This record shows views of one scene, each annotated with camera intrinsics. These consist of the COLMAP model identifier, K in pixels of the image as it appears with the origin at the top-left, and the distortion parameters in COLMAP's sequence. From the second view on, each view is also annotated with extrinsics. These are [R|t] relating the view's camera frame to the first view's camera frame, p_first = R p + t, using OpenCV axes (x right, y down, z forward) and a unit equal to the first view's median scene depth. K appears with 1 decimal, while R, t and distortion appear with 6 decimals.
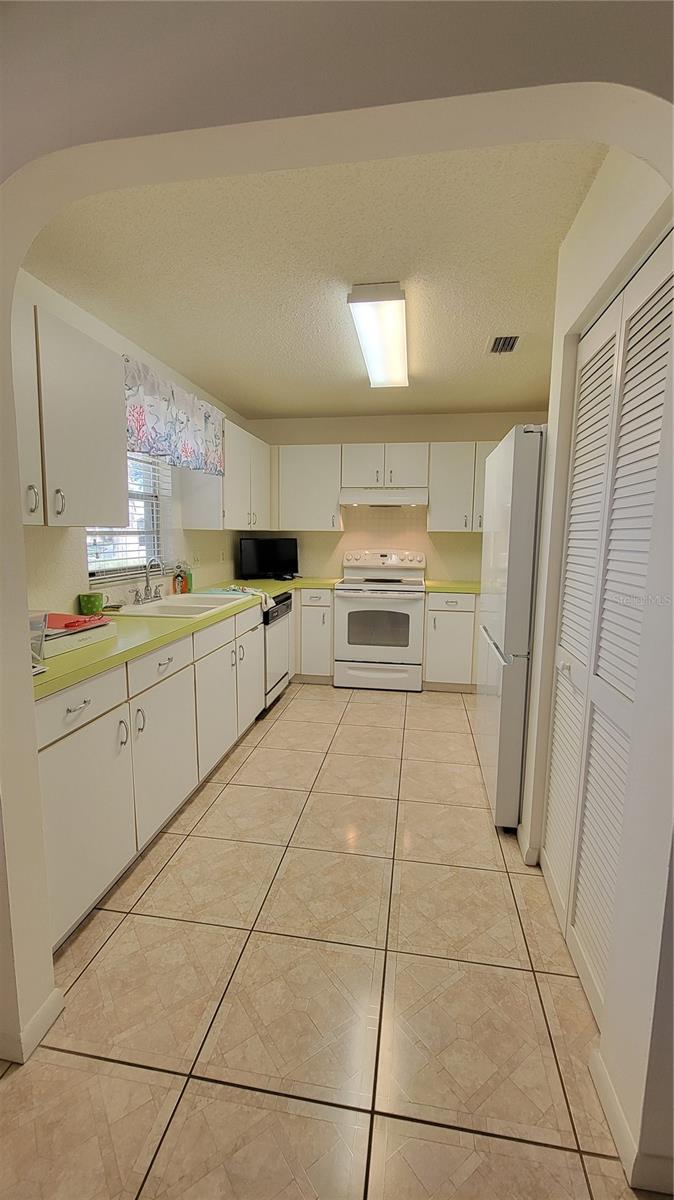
lens RADIAL K [[487.2, 0, 339.9], [0, 487.2, 599.3], [0, 0, 1]] dist [0.002102, -0.000285]
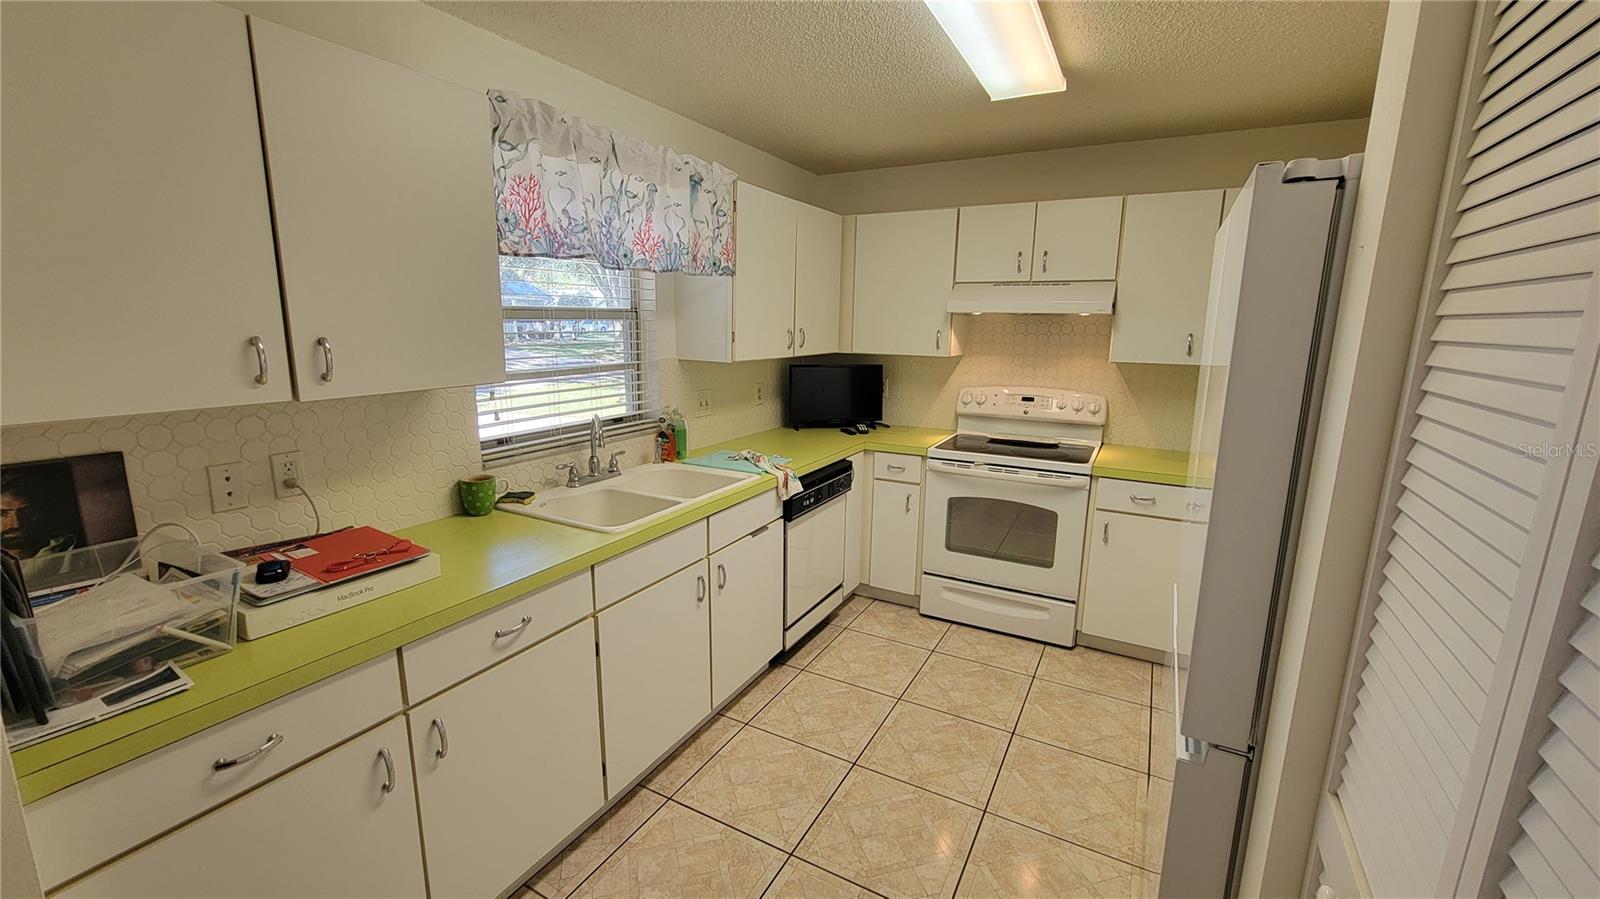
lens RADIAL K [[649.6, 0, 795.5], [0, 649.6, 449.2], [0, 0, 1]] dist [0.002102, -0.000285]
pose [[0.940888, 0.067648, -0.331894, 0.141408], [-0.048078, 0.996605, 0.066833, -0.106703], [0.335288, -0.046926, 0.940946, 0.277832]]
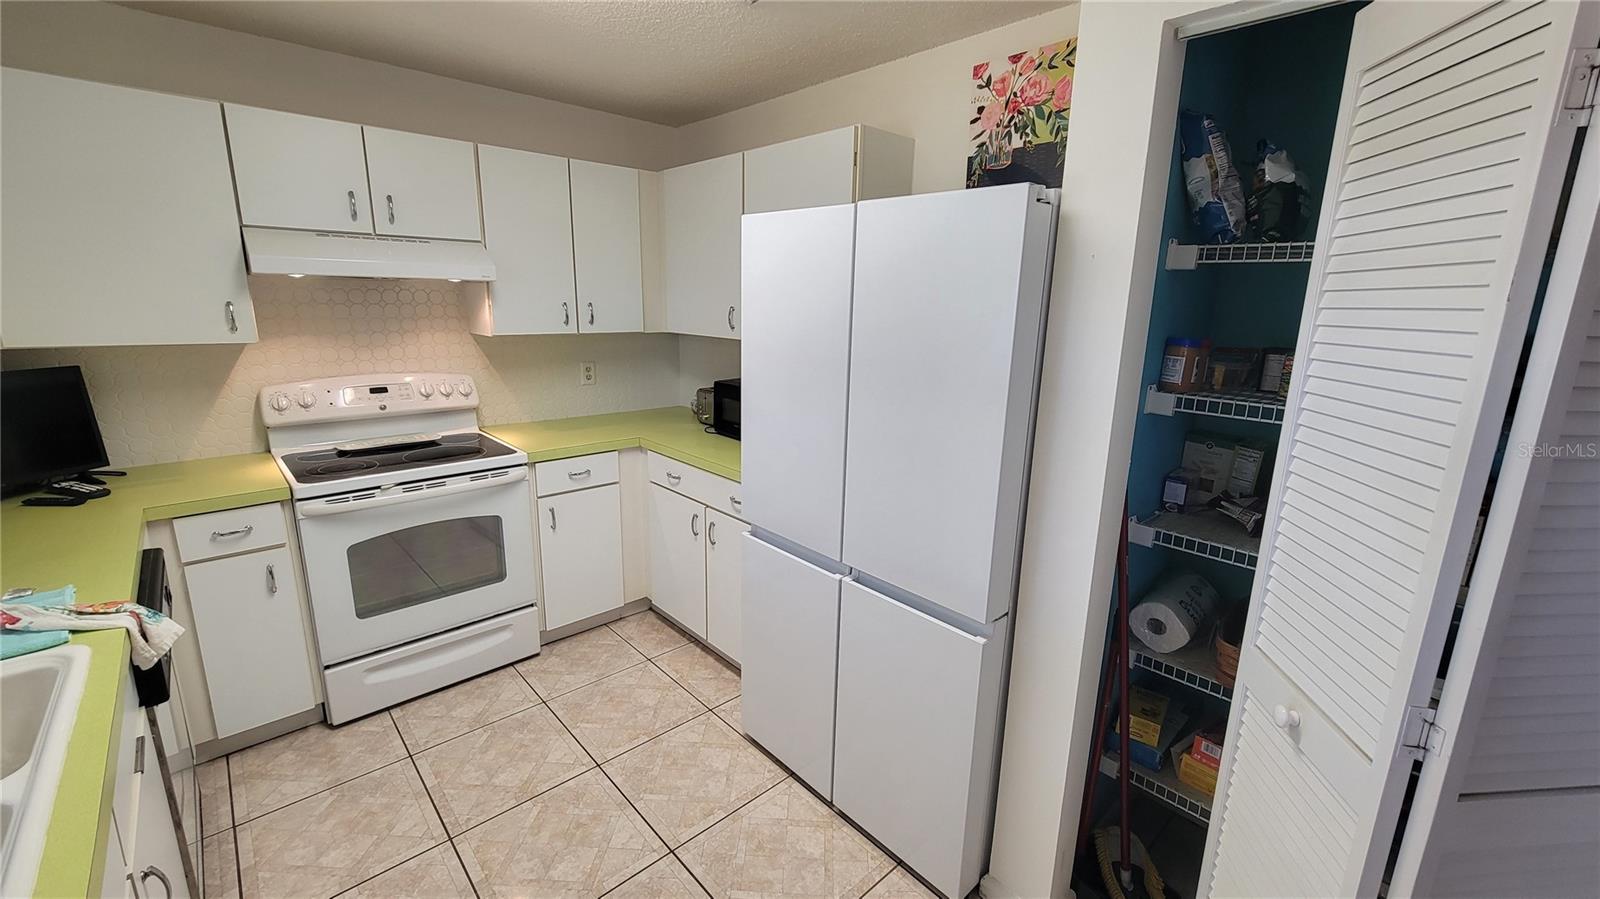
lens RADIAL K [[649.6, 0, 795.5], [0, 649.6, 449.2], [0, 0, 1]] dist [0.002102, -0.000285]
pose [[0.618964, -0.178967, 0.764757, -0.214810], [0.091101, 0.983480, 0.156419, -0.147659], [-0.780118, -0.027148, 0.625043, 0.521314]]
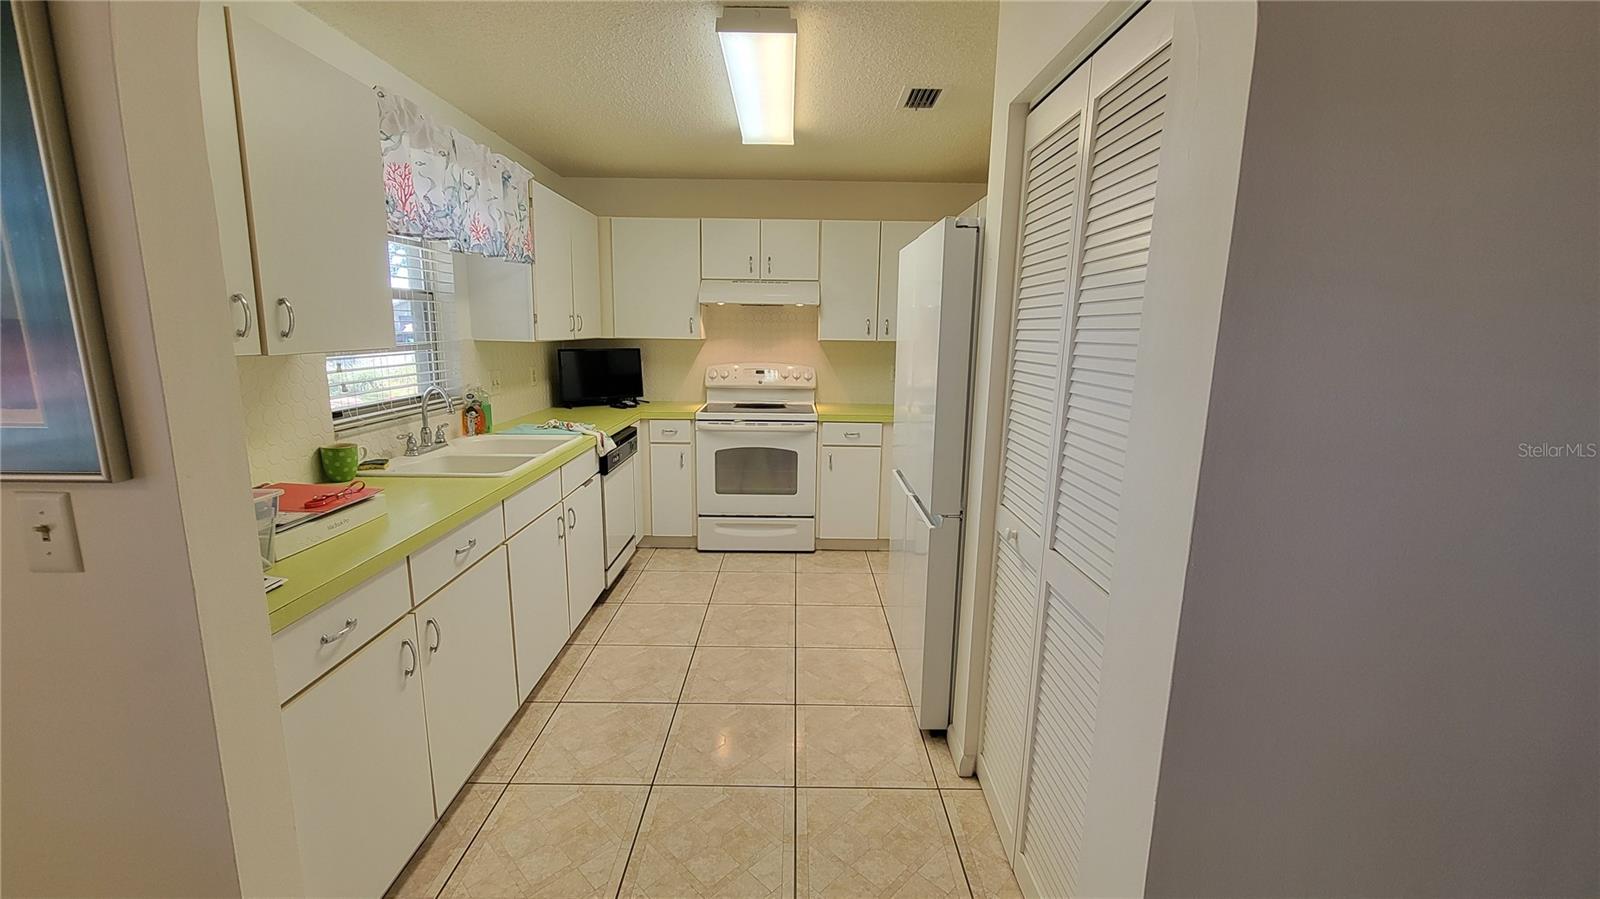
lens RADIAL K [[649.6, 0, 795.5], [0, 649.6, 449.2], [0, 0, 1]] dist [0.002102, -0.000285]
pose [[0.987134, -0.026590, 0.157668, -0.025772], [0.018494, 0.998445, 0.052590, -0.035462], [-0.158821, -0.048997, 0.986091, 0.014552]]
